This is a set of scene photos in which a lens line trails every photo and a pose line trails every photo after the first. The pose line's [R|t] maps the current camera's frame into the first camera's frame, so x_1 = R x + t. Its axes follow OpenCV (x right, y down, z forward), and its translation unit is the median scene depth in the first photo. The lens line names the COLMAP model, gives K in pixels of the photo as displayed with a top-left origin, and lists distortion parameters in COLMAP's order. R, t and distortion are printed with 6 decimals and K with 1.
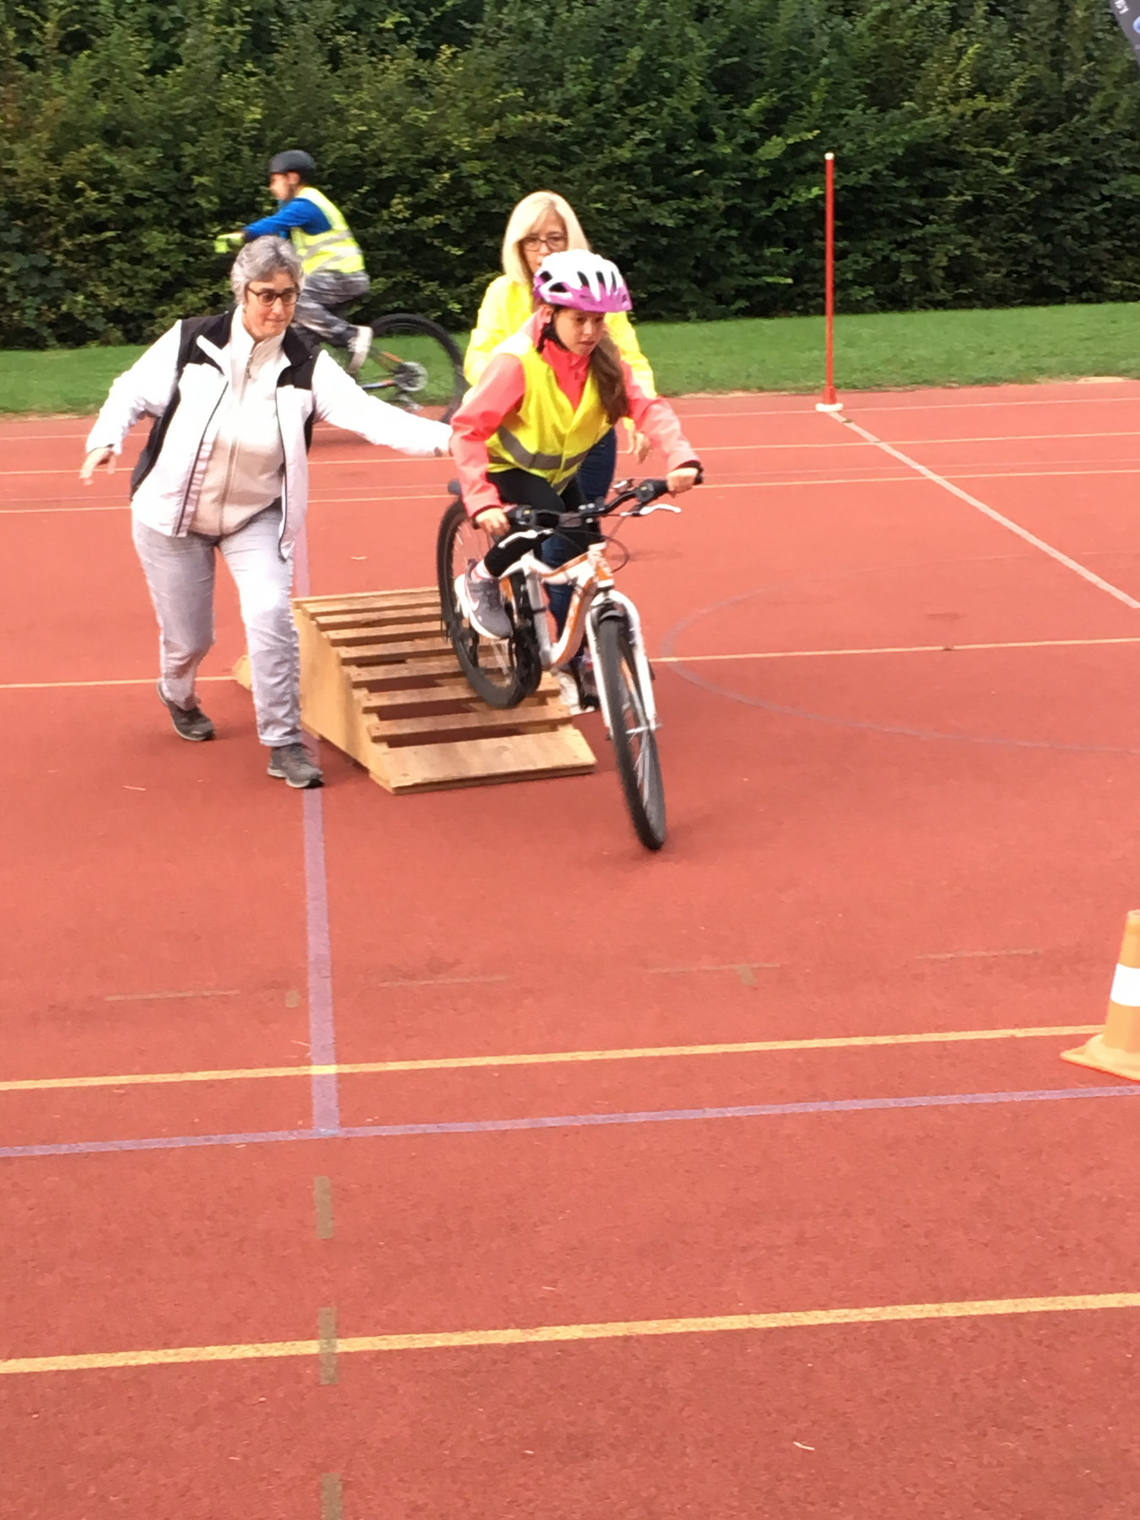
lens RADIAL K [[3103.4, 0, 572.6], [0, 3103.4, 759.7], [0, 0, 1]] dist [0.031050, 0.359980]
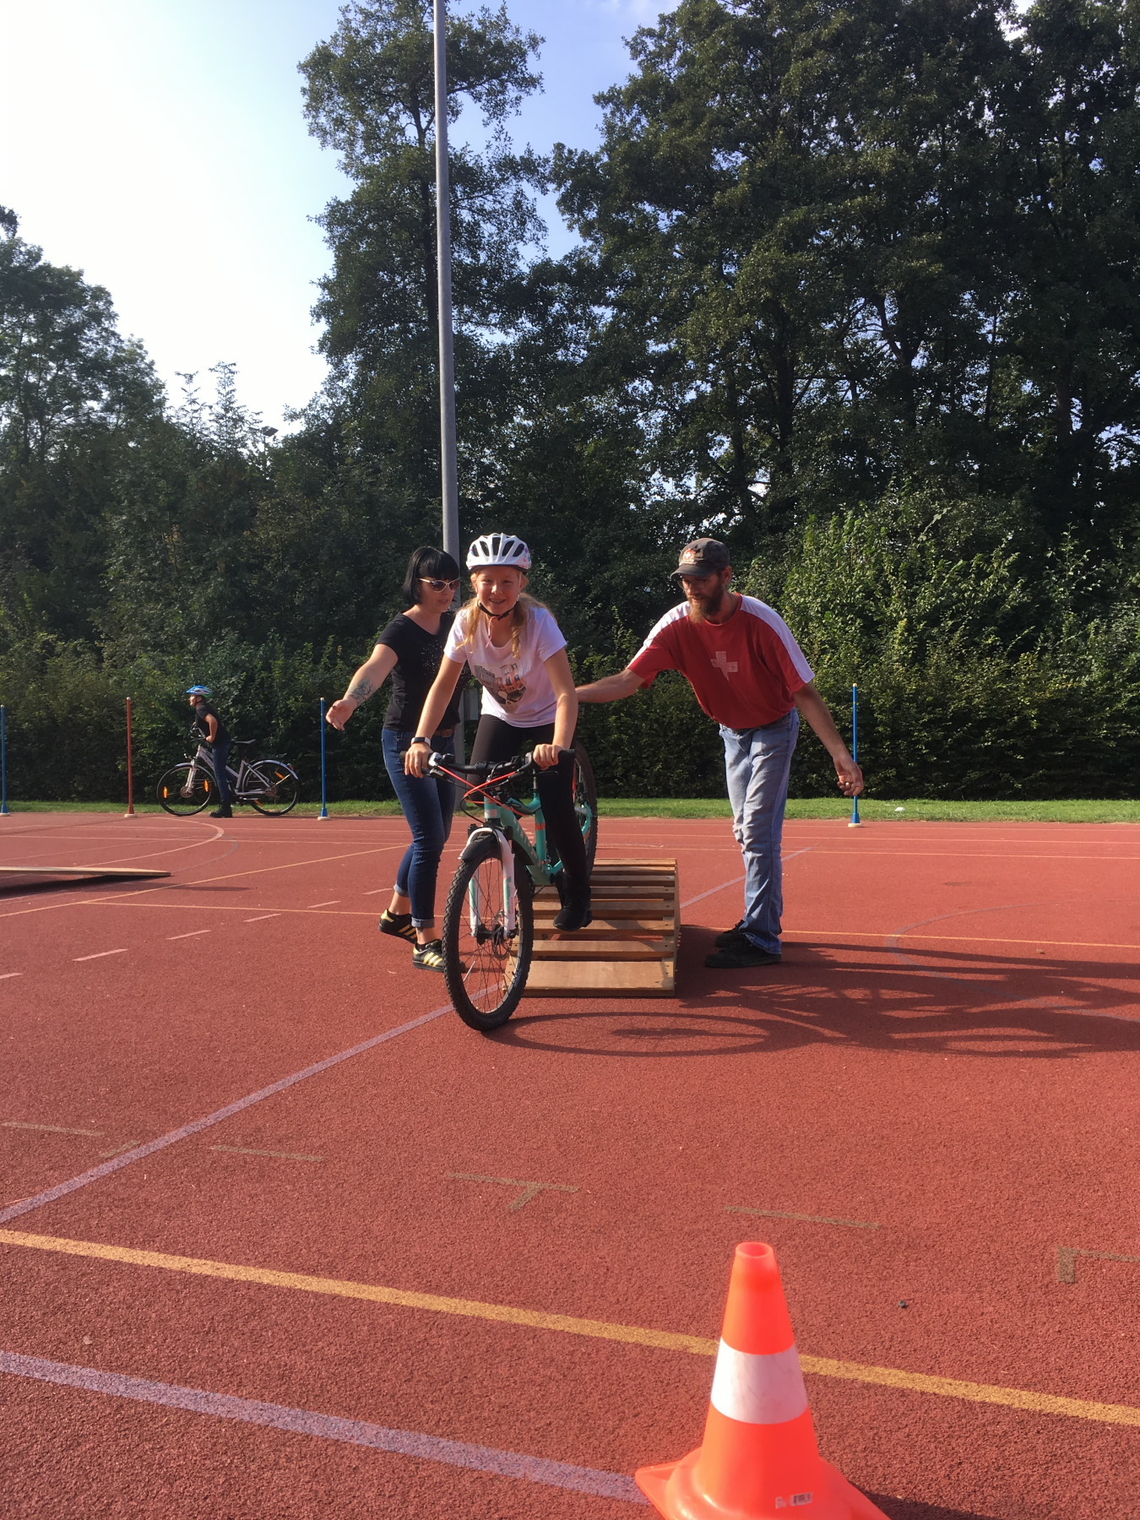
lens RADIAL K [[1292.3, 0, 565.1], [0, 1292.3, 779.3], [0, 0, 1]] dist [0.084114, -0.118528]
pose [[0.893565, 0.026195, -0.448170, 0.072016], [-0.107875, 0.981576, -0.157709, 0.002522], [0.435781, 0.189270, 0.879927, 0.198265]]
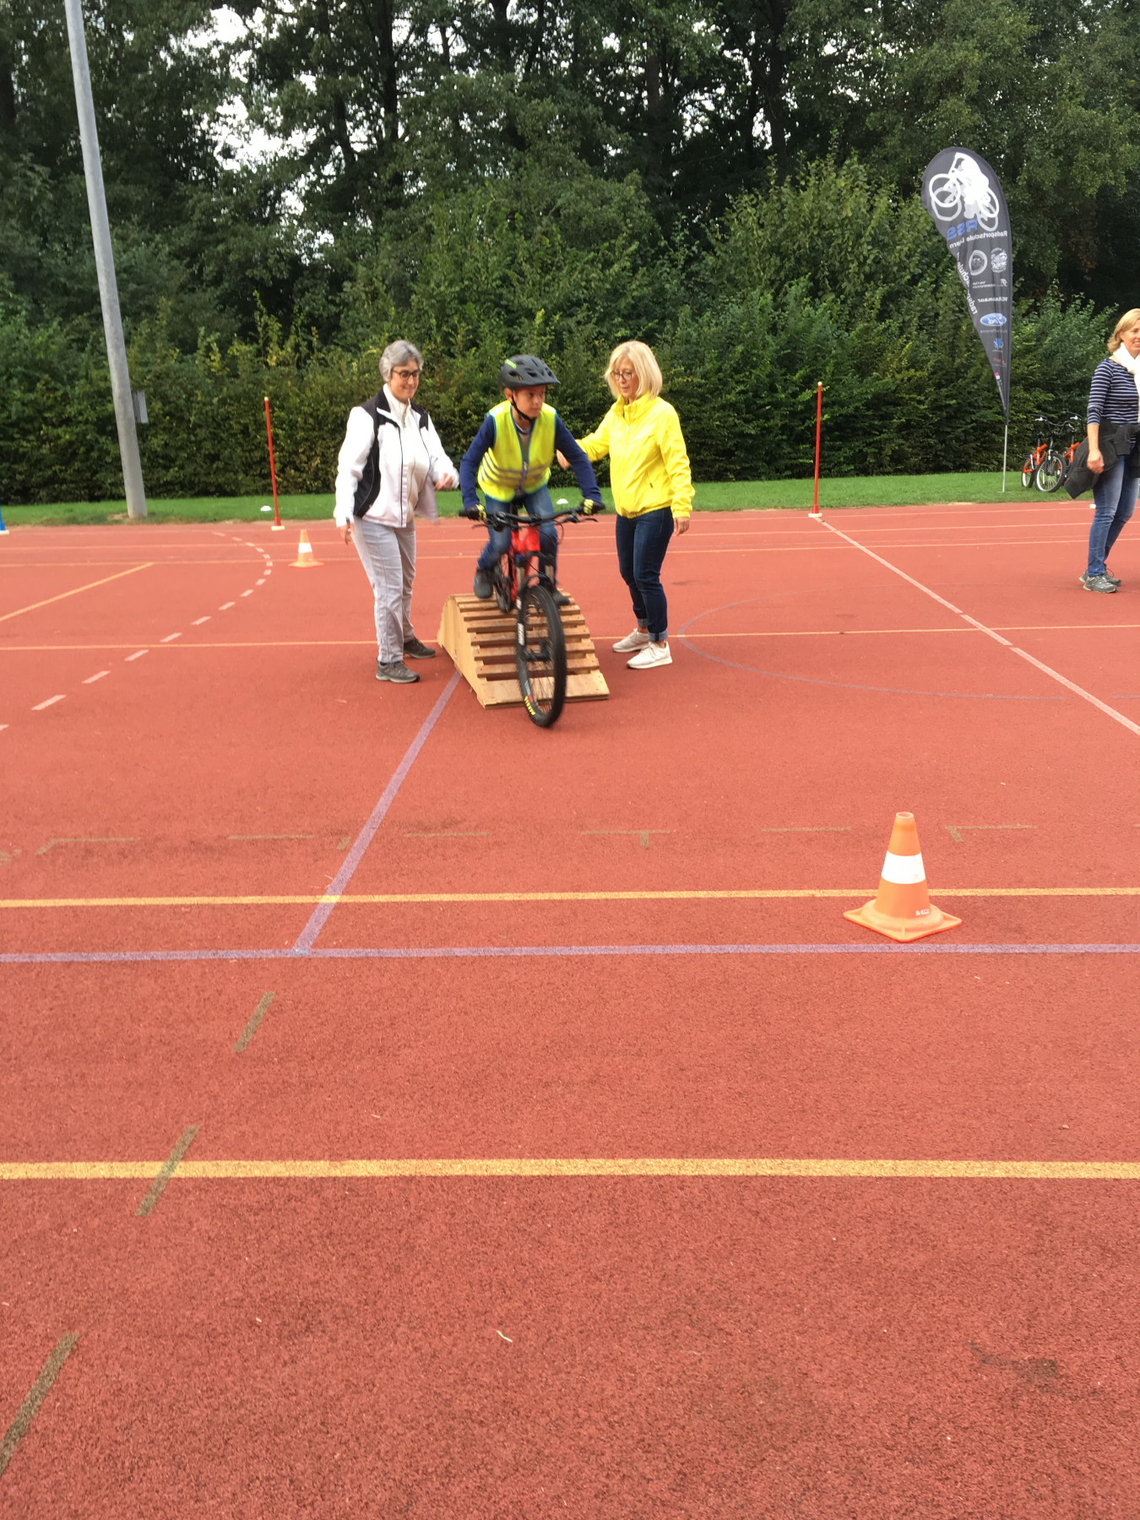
lens RADIAL K [[1292.3, 0, 565.1], [0, 1292.3, 779.3], [0, 0, 1]] dist [0.084114, -0.118528]
pose [[0.990766, 0.034833, -0.131034, 0.030274], [-0.025650, 0.997137, 0.071128, -0.000708], [0.133136, -0.067111, 0.988823, 0.116950]]
